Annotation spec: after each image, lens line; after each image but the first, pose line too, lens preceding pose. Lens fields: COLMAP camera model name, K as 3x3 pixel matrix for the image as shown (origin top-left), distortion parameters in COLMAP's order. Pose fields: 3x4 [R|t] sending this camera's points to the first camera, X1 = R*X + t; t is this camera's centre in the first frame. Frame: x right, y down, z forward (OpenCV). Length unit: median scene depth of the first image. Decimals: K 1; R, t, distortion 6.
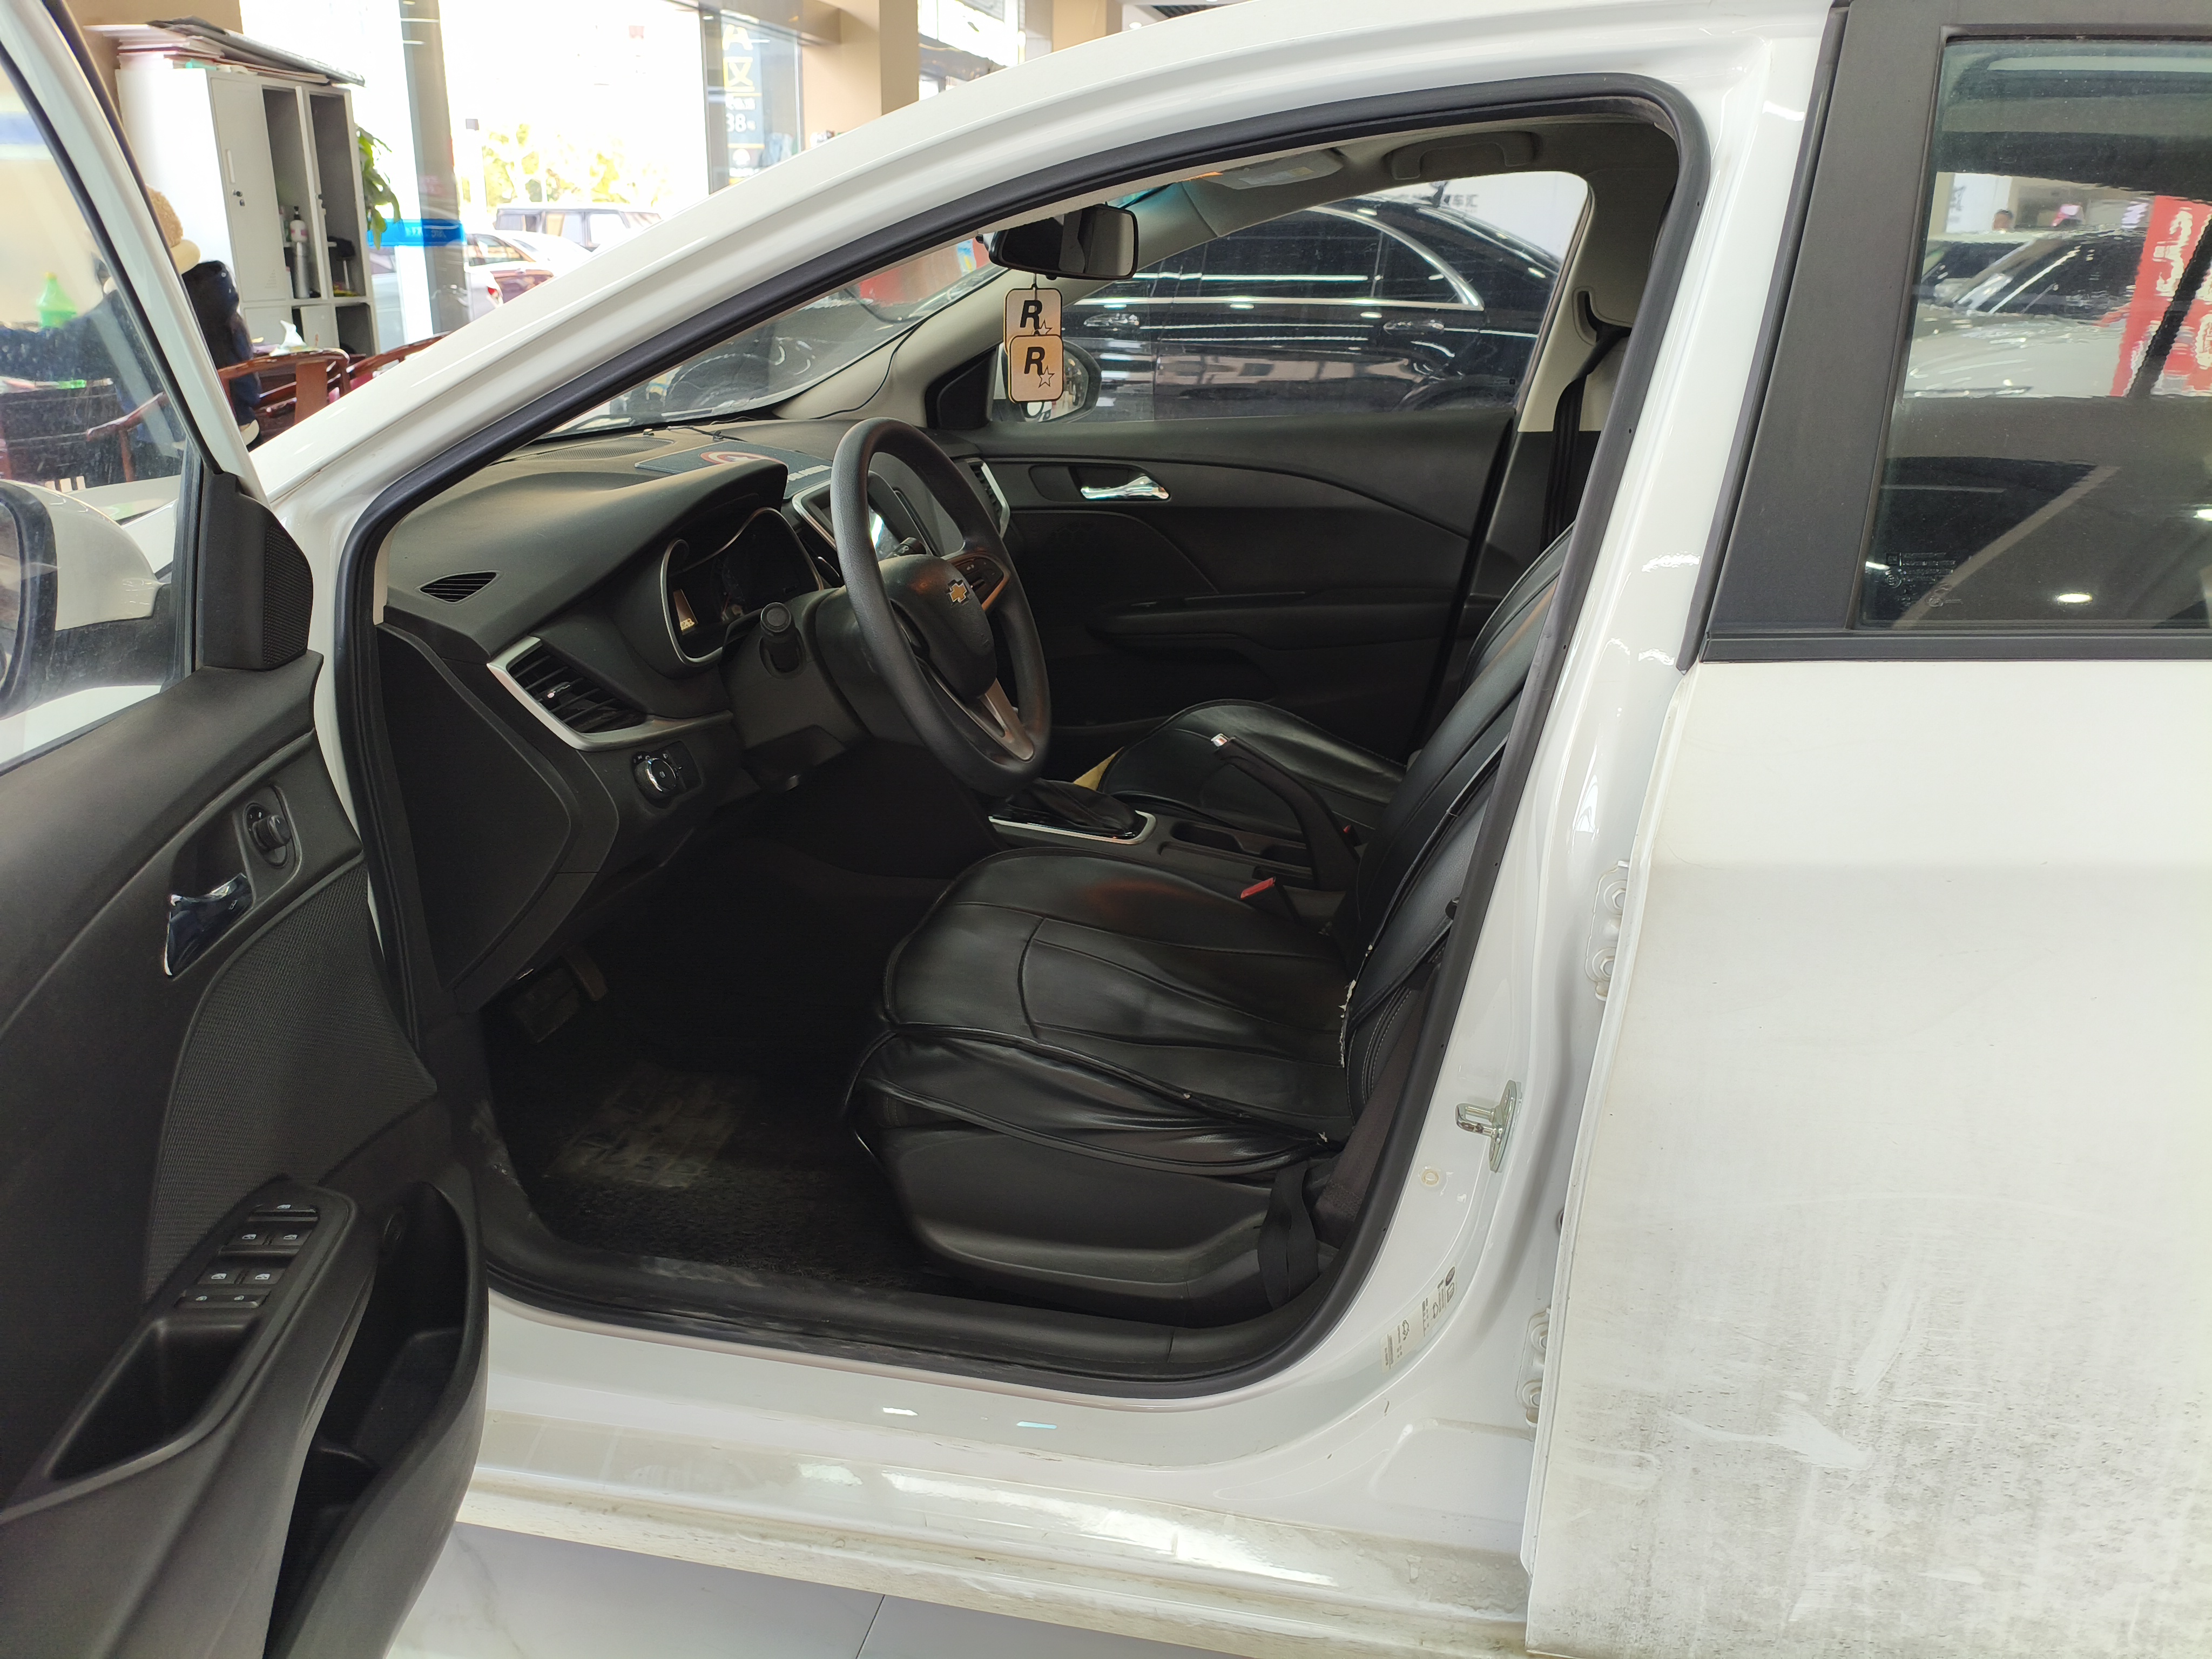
lens RADIAL K [[1705.7, 0, 1103.5], [0, 1705.7, 842.2], [0, 0, 1]] dist [0.007521, -0.027841]
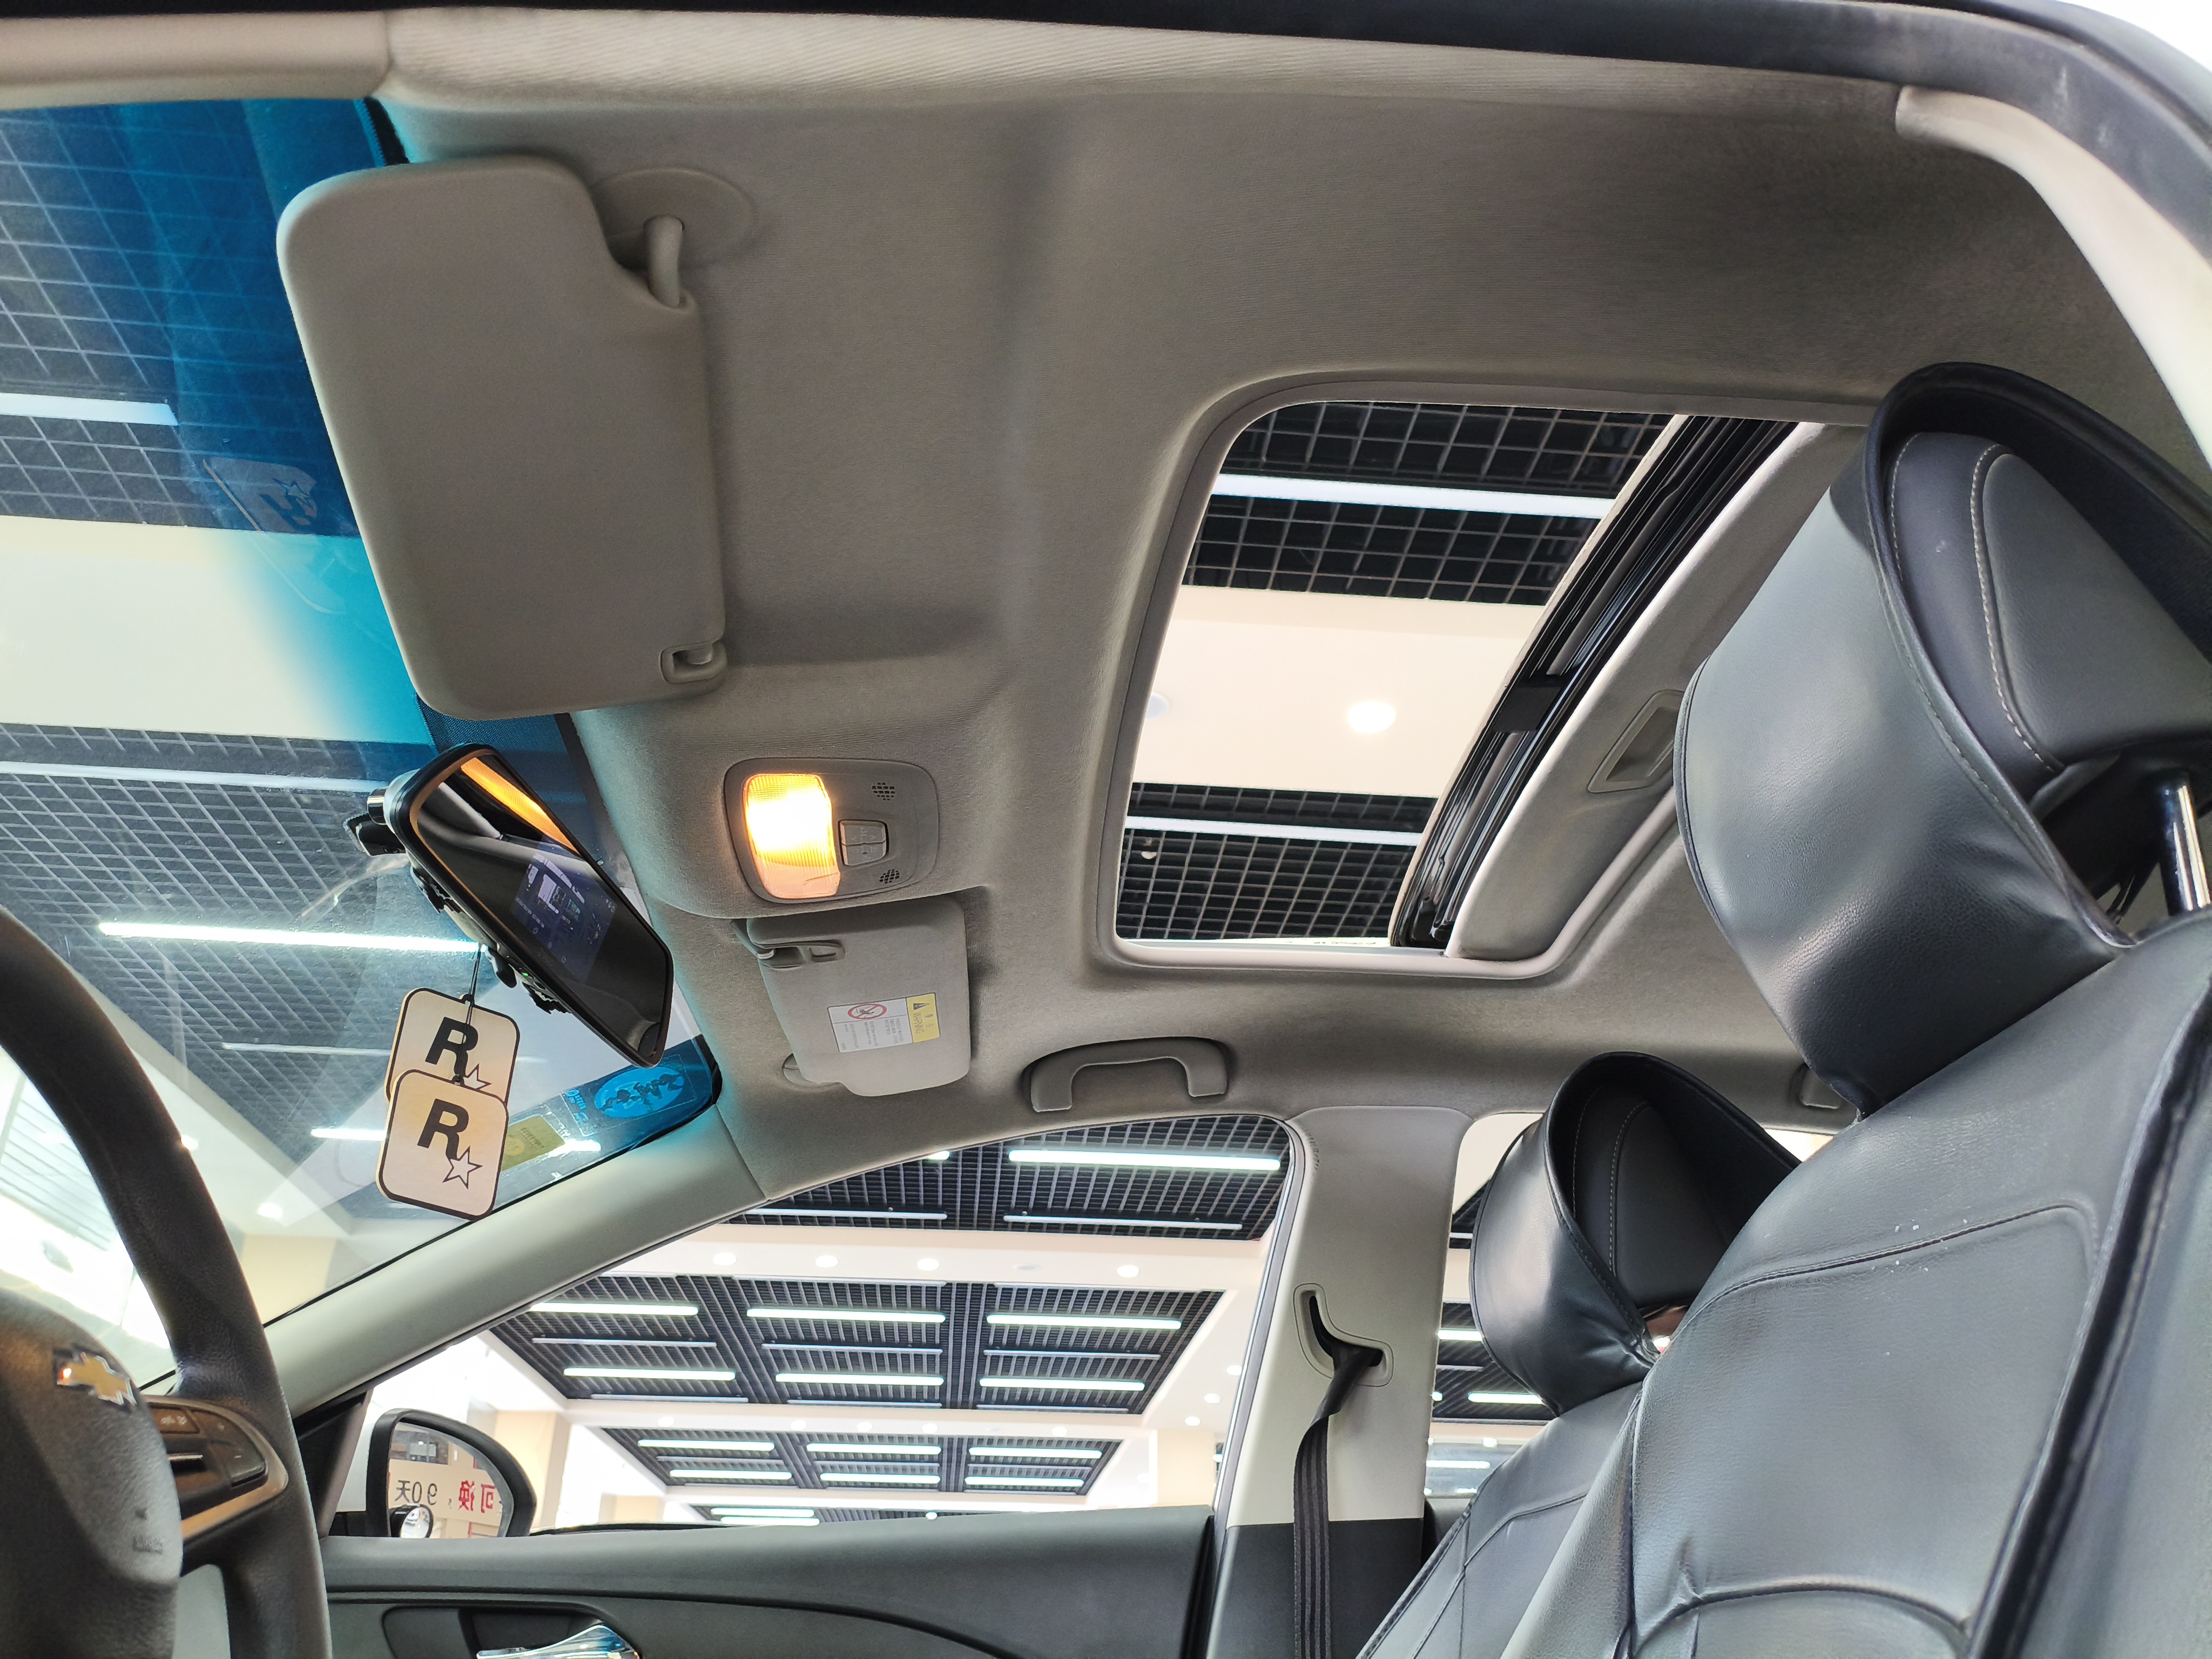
lens RADIAL K [[1705.7, 0, 1107.1], [0, 1705.7, 836.8], [0, 0, 1]] dist [0.007521, -0.027841]
pose [[0.954963, 0.127229, 0.268066, 0.000097], [0.110492, 0.685971, -0.719191, 0.039772], [-0.275387, 0.716419, 0.641019, 0.566082]]
